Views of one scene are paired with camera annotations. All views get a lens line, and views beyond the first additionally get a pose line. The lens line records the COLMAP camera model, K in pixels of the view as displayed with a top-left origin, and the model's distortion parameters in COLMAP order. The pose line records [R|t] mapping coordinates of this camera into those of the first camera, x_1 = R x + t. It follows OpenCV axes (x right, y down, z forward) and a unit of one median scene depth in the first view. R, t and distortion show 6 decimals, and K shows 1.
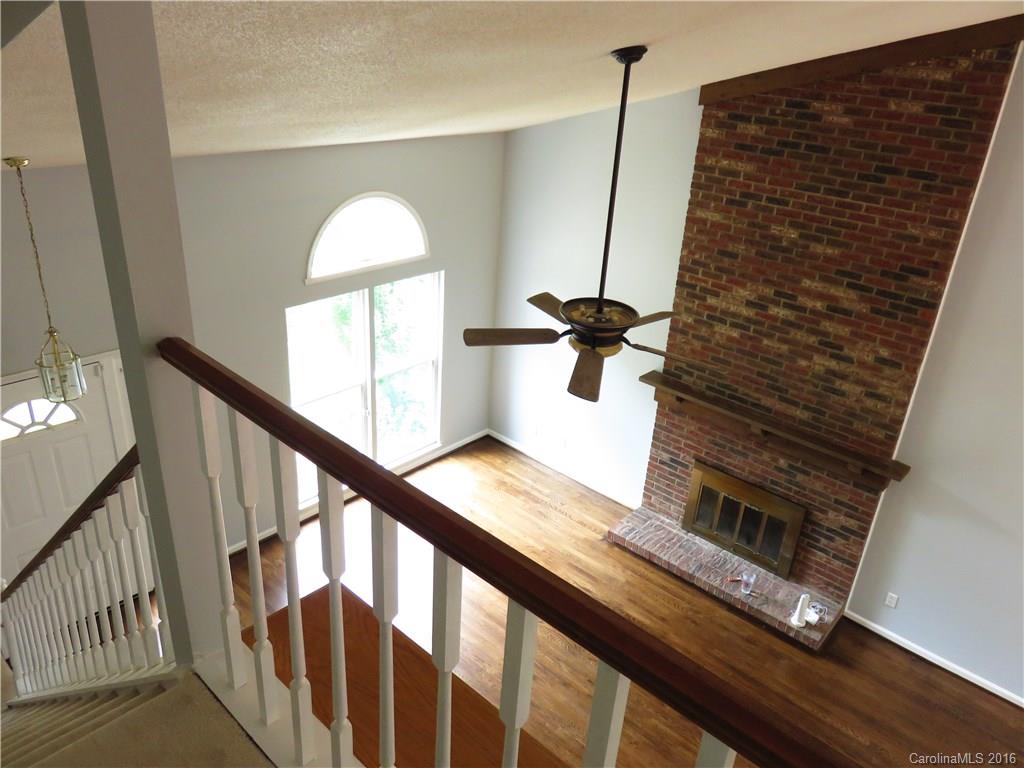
lens RADIAL K [[775.8, 0, 512.1], [0, 775.8, 385.8], [0, 0, 1]] dist [-0.014981, 0.009213]
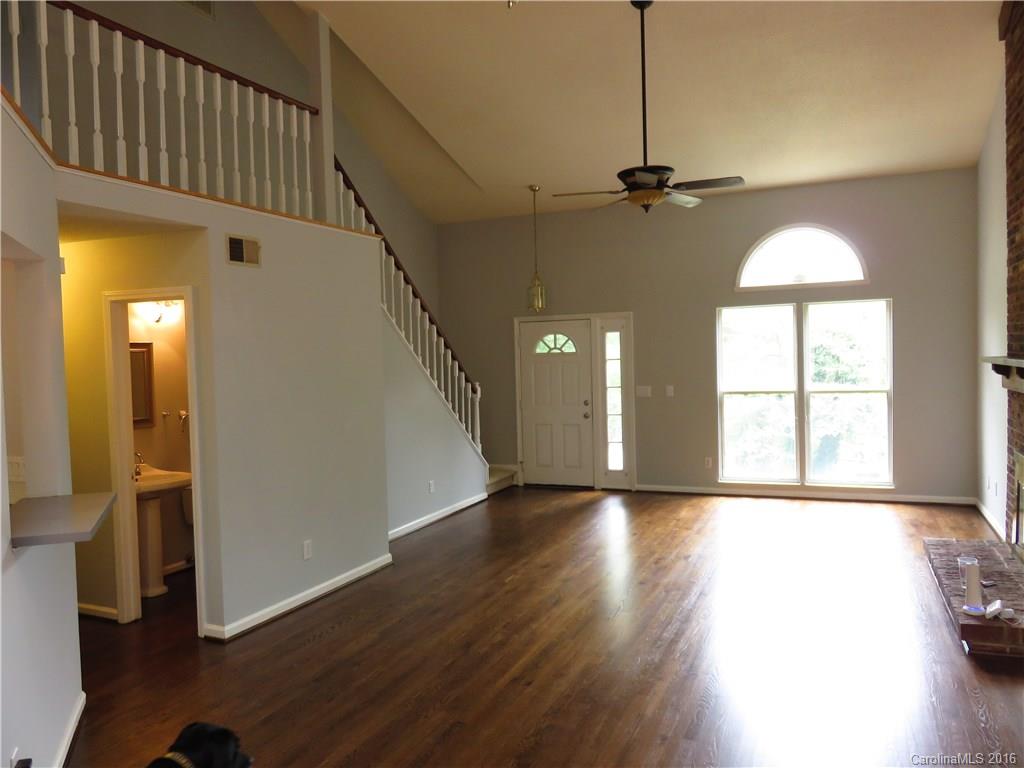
lens RADIAL K [[775.8, 0, 517.3], [0, 775.8, 383.5], [0, 0, 1]] dist [-0.014981, 0.009213]
pose [[0.322077, -0.021825, -0.946462, 1.457238], [-0.360909, 0.921407, -0.144063, 0.573439], [0.875220, 0.387986, 0.288887, 0.591689]]
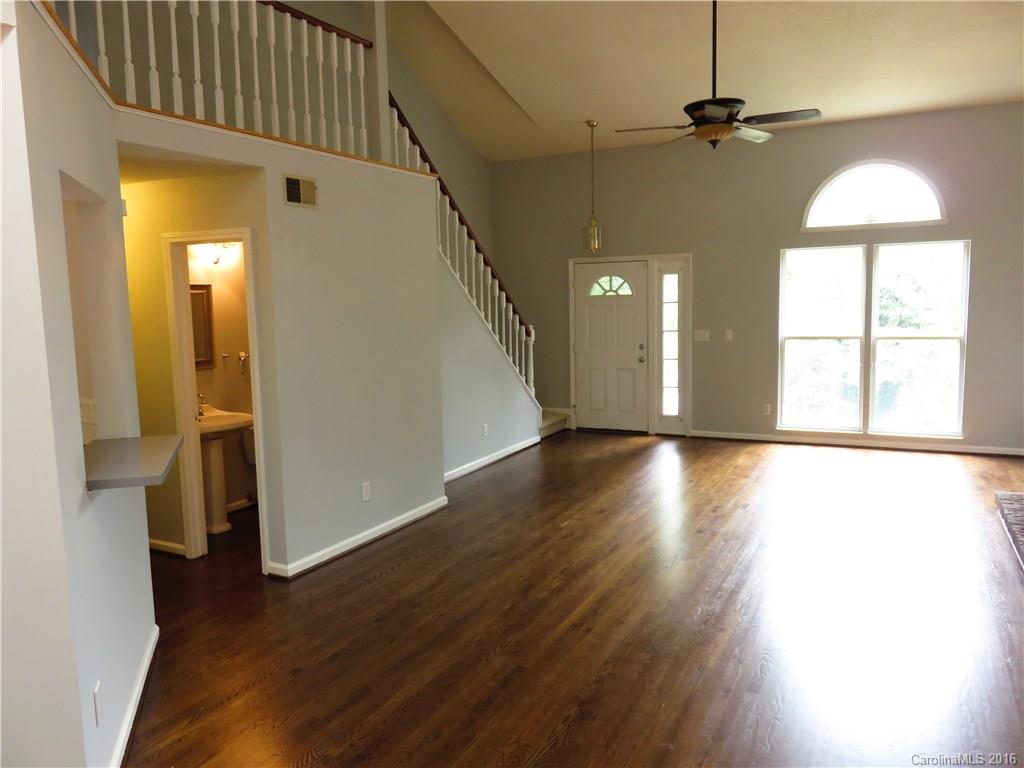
lens RADIAL K [[775.8, 0, 514.6], [0, 775.8, 384.9], [0, 0, 1]] dist [-0.014981, 0.009213]
pose [[0.260691, 0.055413, -0.963831, 1.428355], [-0.375824, 0.925424, -0.048446, 0.572016], [0.889267, 0.374860, 0.262075, 0.578497]]
